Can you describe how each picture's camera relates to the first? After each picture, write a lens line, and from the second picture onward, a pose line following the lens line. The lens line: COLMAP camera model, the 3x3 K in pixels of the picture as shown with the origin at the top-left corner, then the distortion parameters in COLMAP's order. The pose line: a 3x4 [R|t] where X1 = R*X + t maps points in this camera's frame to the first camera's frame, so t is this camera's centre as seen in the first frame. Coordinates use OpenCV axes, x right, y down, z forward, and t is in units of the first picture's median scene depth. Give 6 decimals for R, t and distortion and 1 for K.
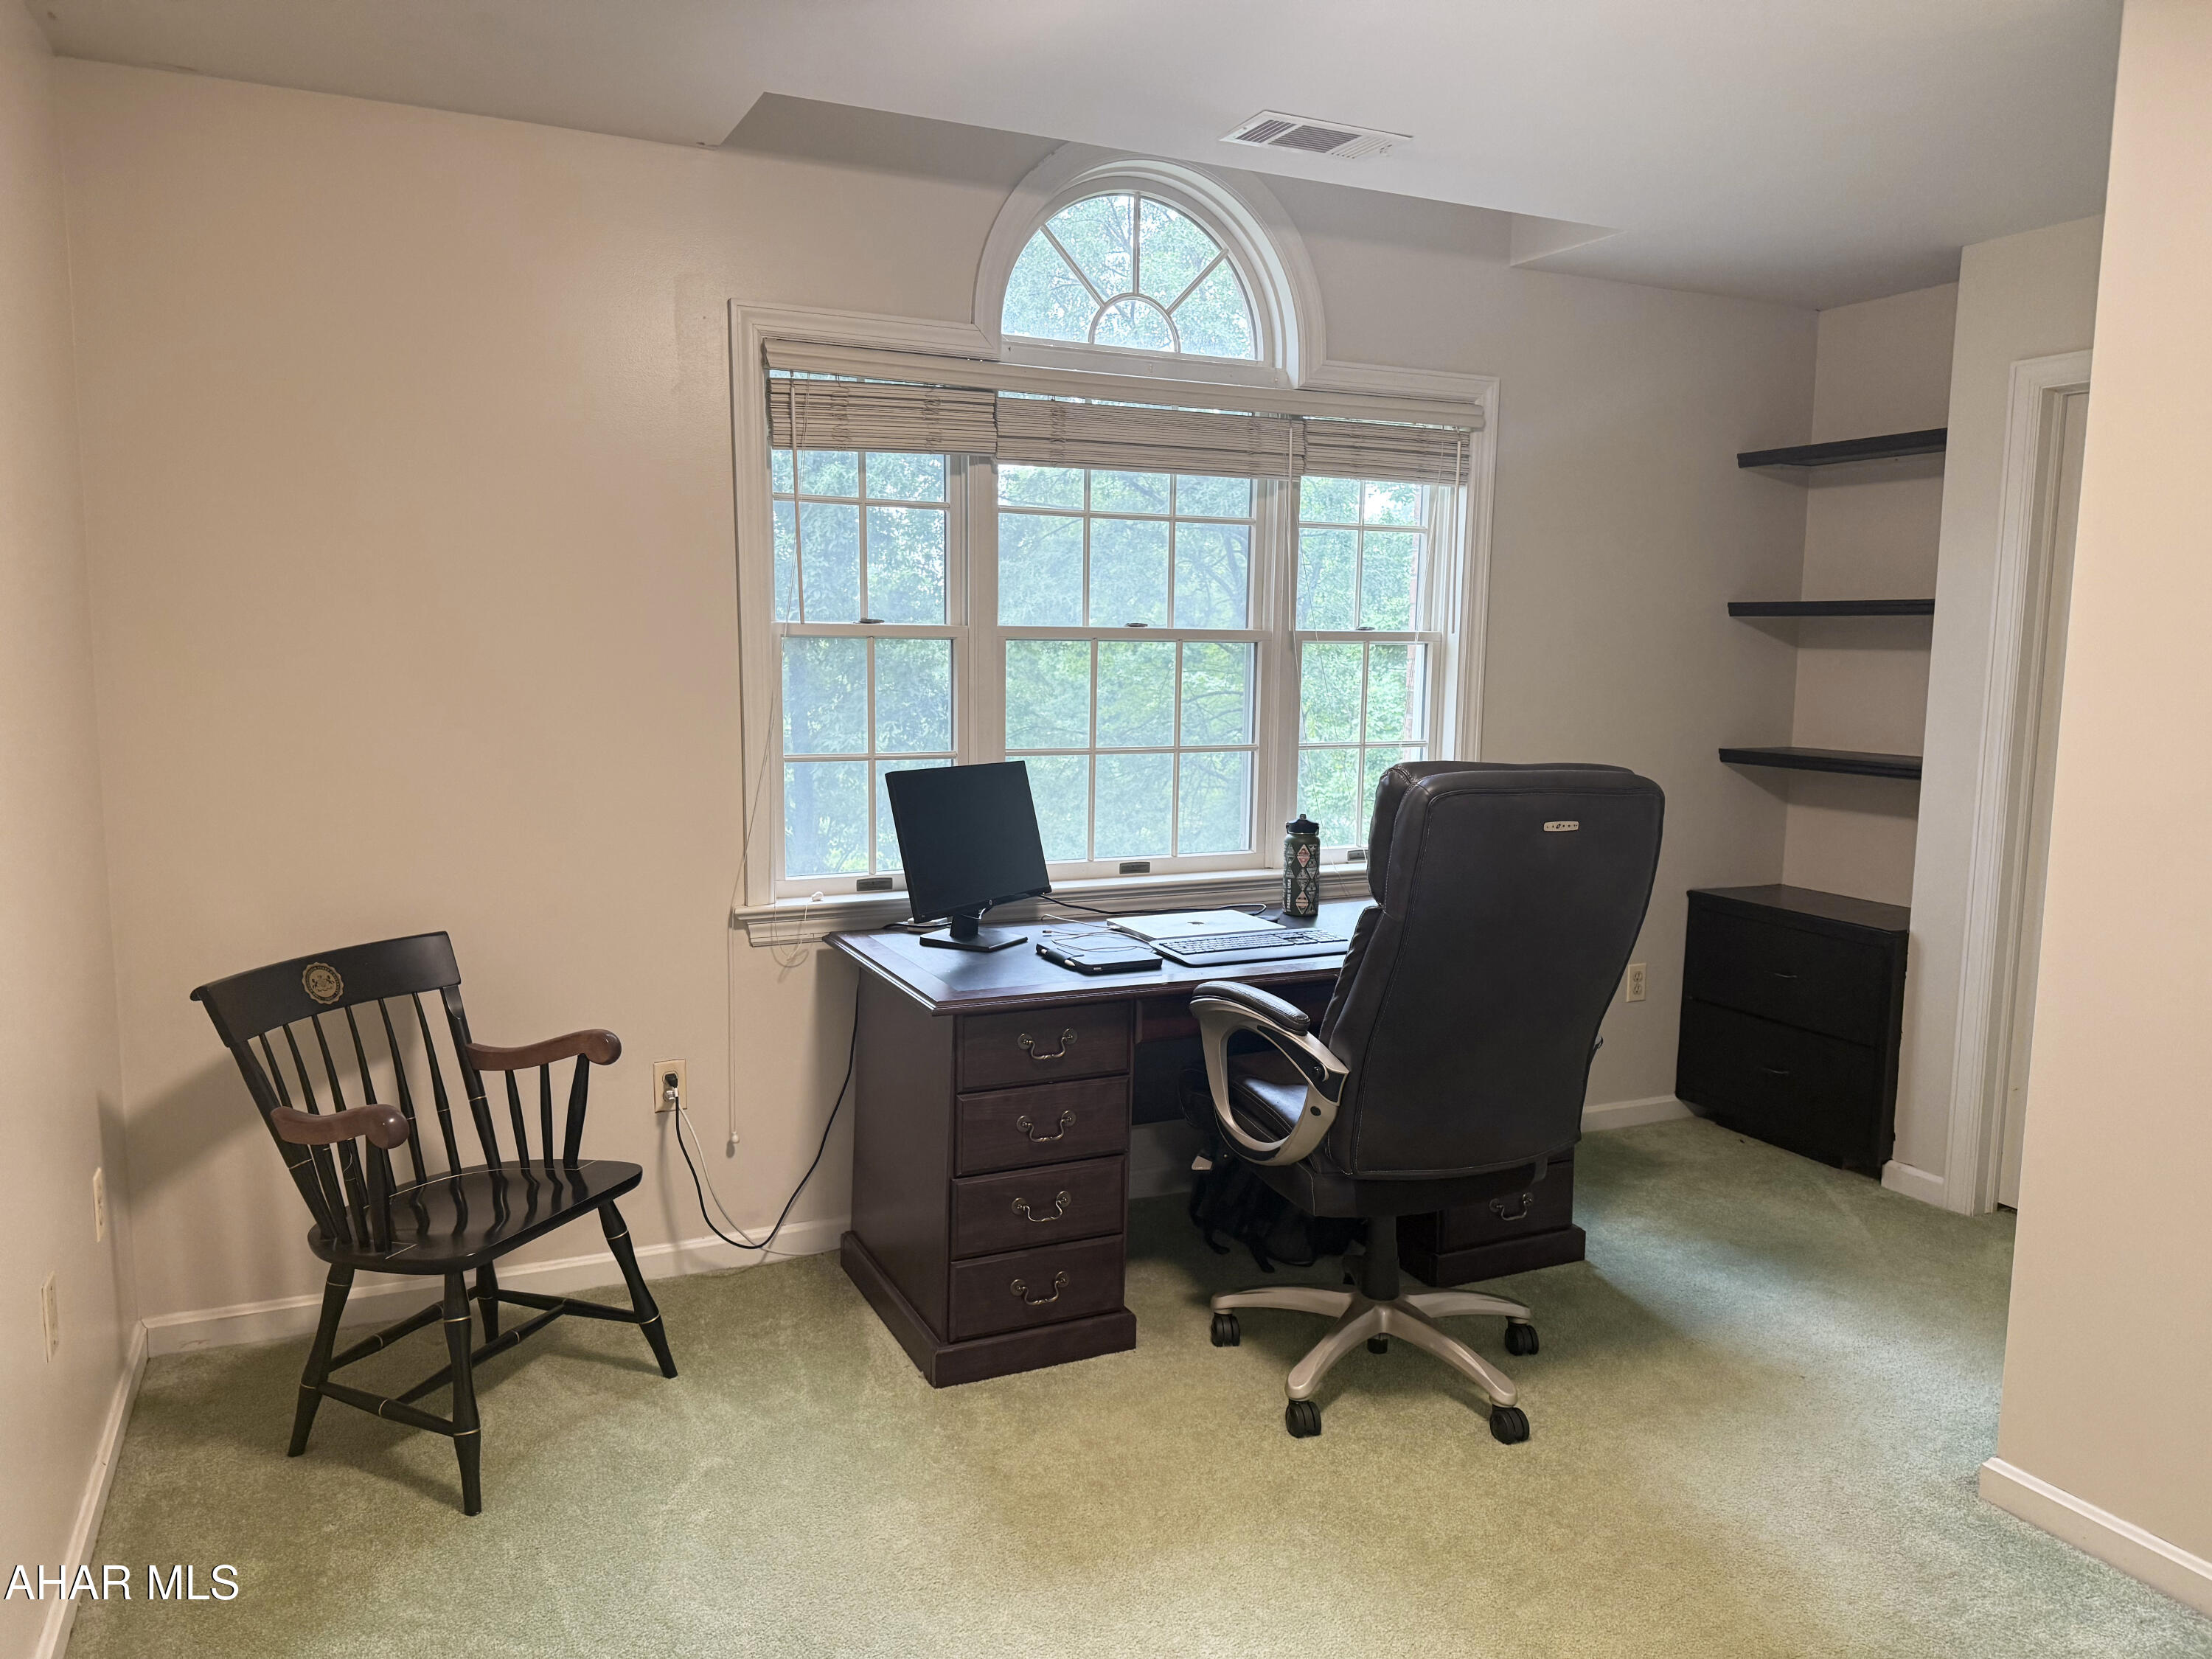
lens RADIAL K [[1540.1, 0, 1094.7], [0, 1540.1, 829.2], [0, 0, 1]] dist [0.013633, -0.006567]
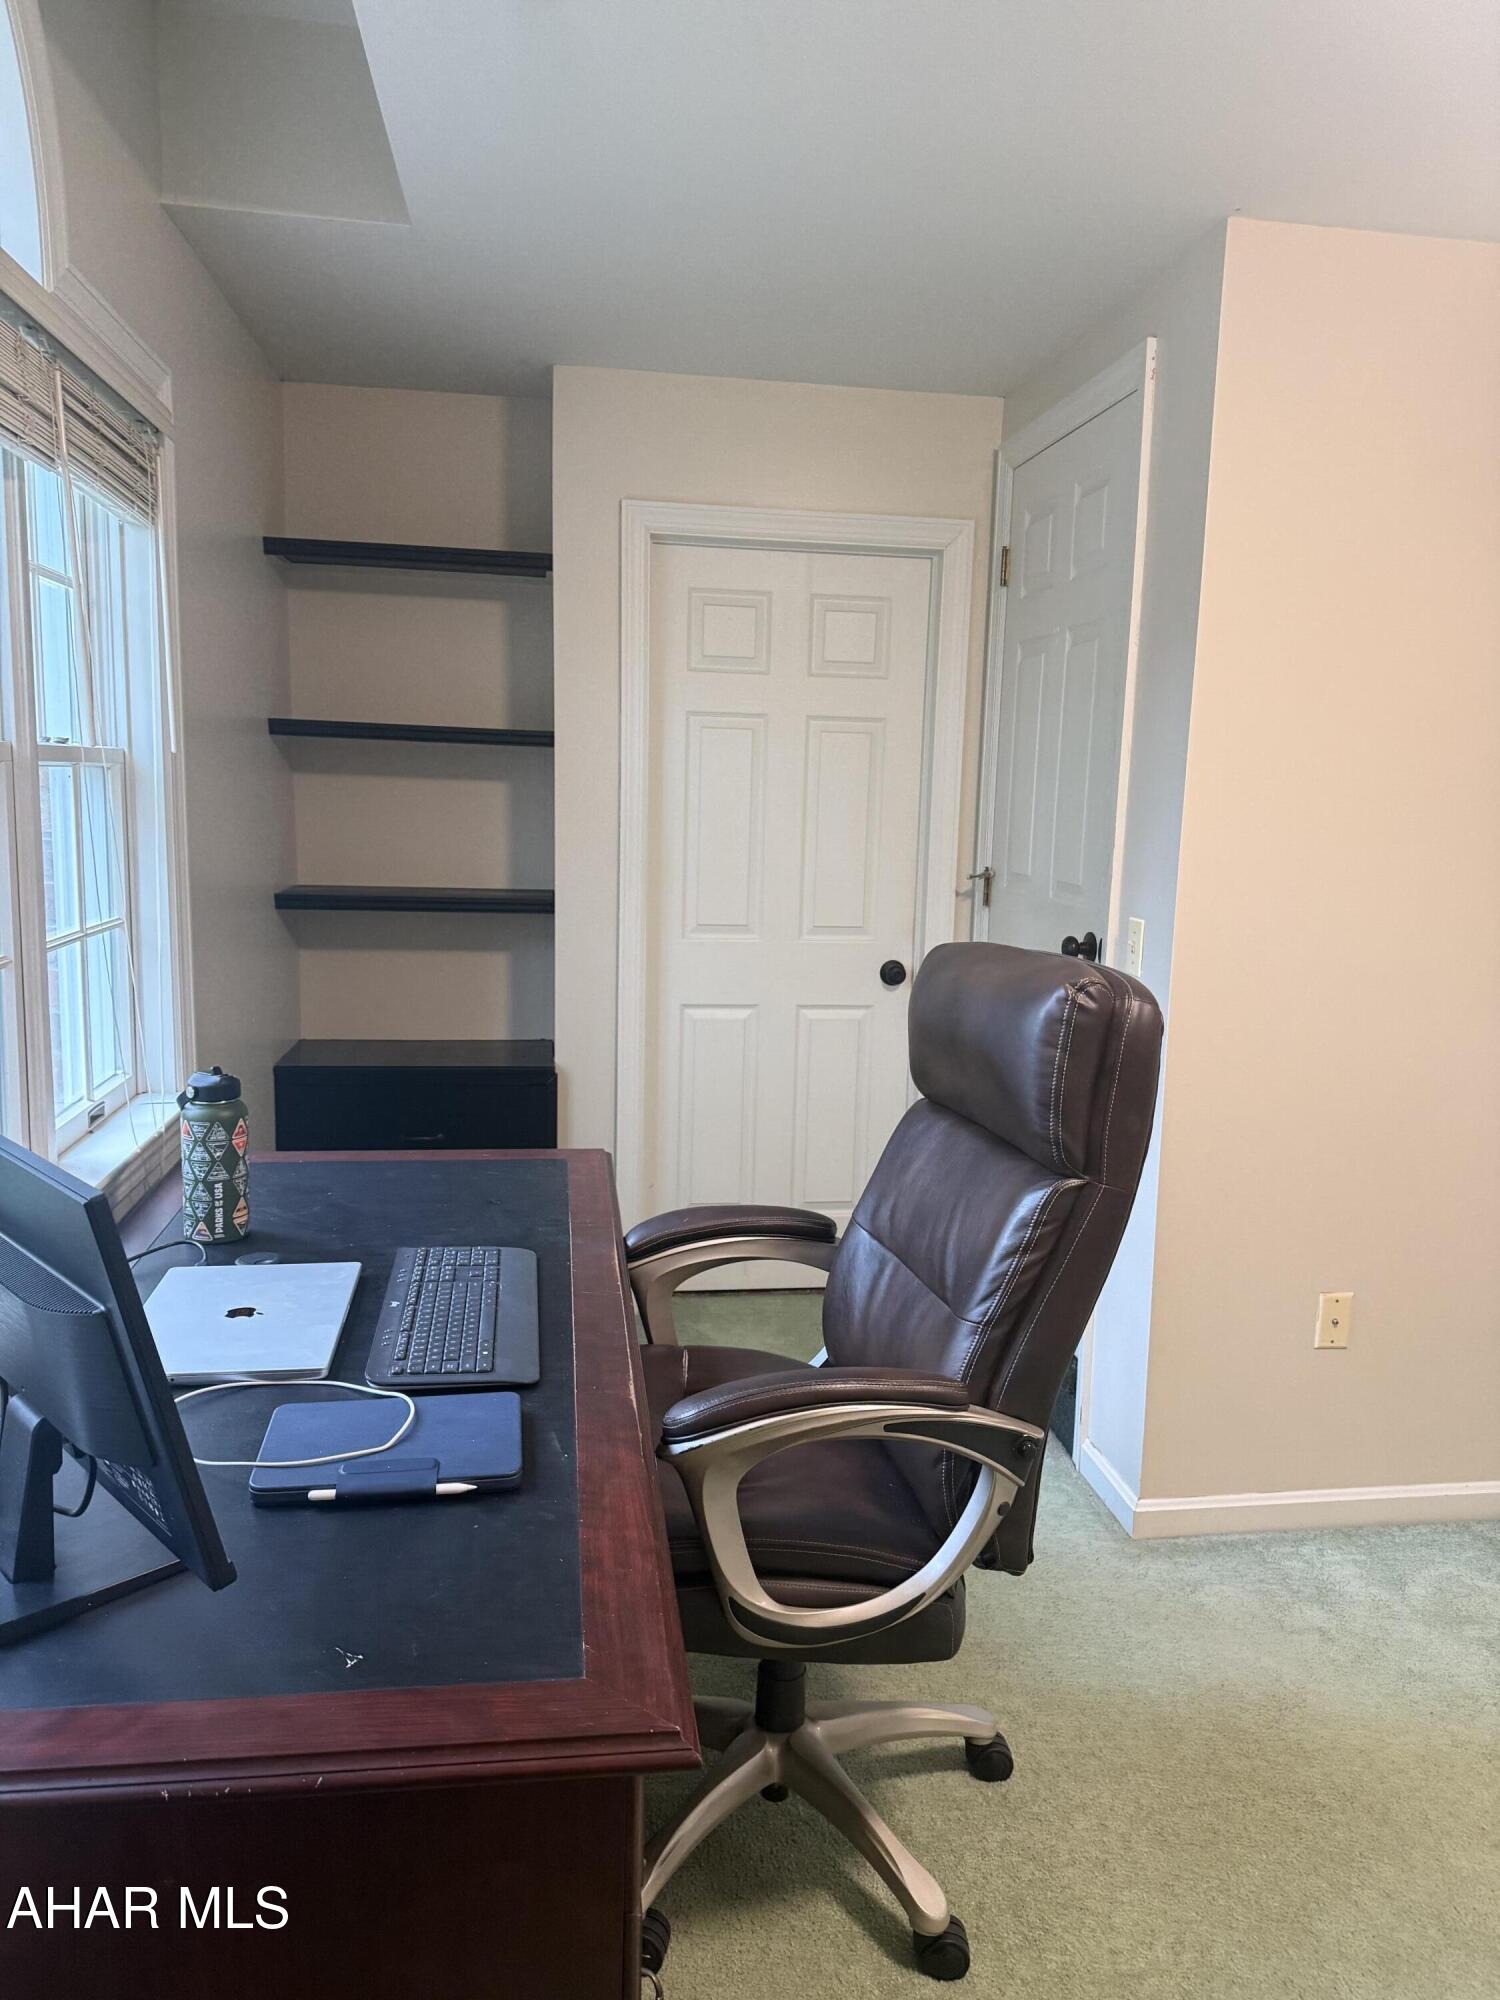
lens RADIAL K [[1392.5, 0, 746.8], [0, 1392.5, 1007.3], [0, 0, 1]] dist [0.013633, -0.006567]
pose [[0.295913, -0.153511, 0.942799, -0.279798], [0.091793, 0.987004, 0.131898, -0.078147], [-0.950794, 0.047512, 0.306158, 0.607122]]
